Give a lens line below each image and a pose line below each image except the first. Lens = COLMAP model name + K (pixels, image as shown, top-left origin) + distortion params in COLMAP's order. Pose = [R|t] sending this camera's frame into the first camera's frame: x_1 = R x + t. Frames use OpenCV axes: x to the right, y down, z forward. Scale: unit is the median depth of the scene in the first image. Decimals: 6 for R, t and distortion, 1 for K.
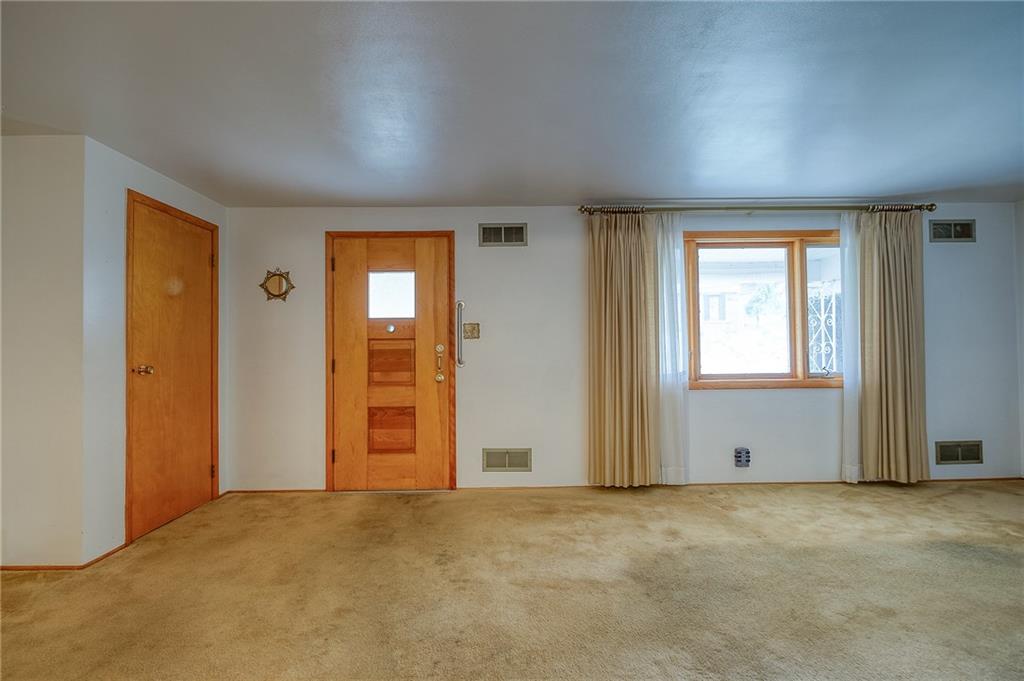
lens RADIAL K [[478.2, 0, 511.1], [0, 478.2, 338.6], [0, 0, 1]] dist [0.000143, -0.000085]
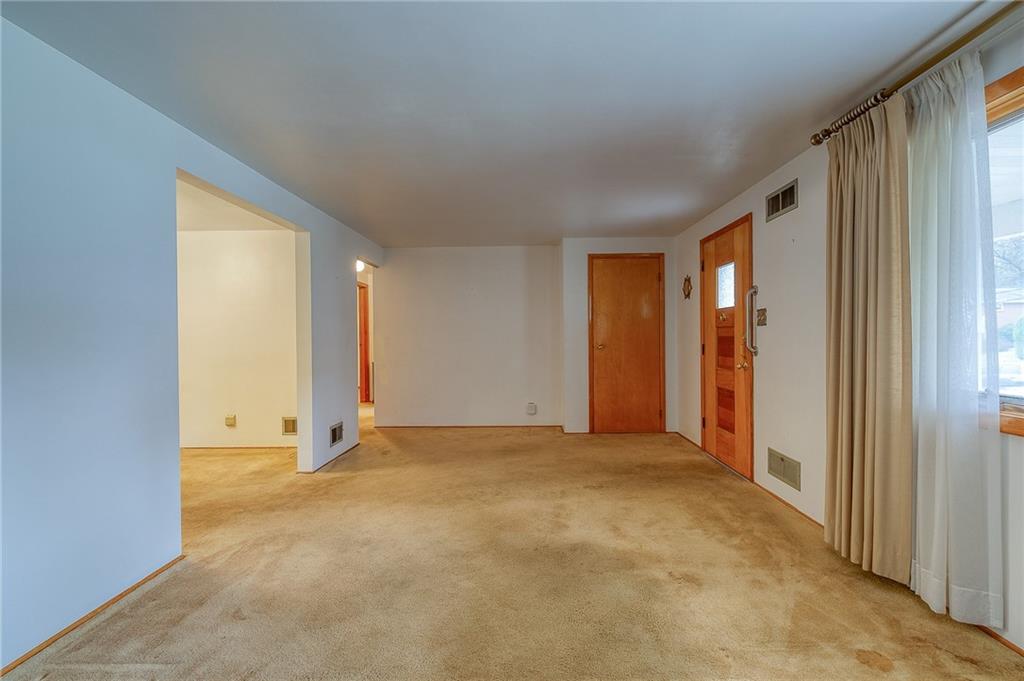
lens RADIAL K [[449.2, 0, 512.5], [0, 449.2, 343.0], [0, 0, 1]] dist [0.001481, -0.000264]
pose [[-0.028912, 0.026177, -0.999239, 0.869556], [0.028143, 0.999282, 0.025364, -0.002467], [0.999186, -0.027388, -0.029628, 0.598833]]
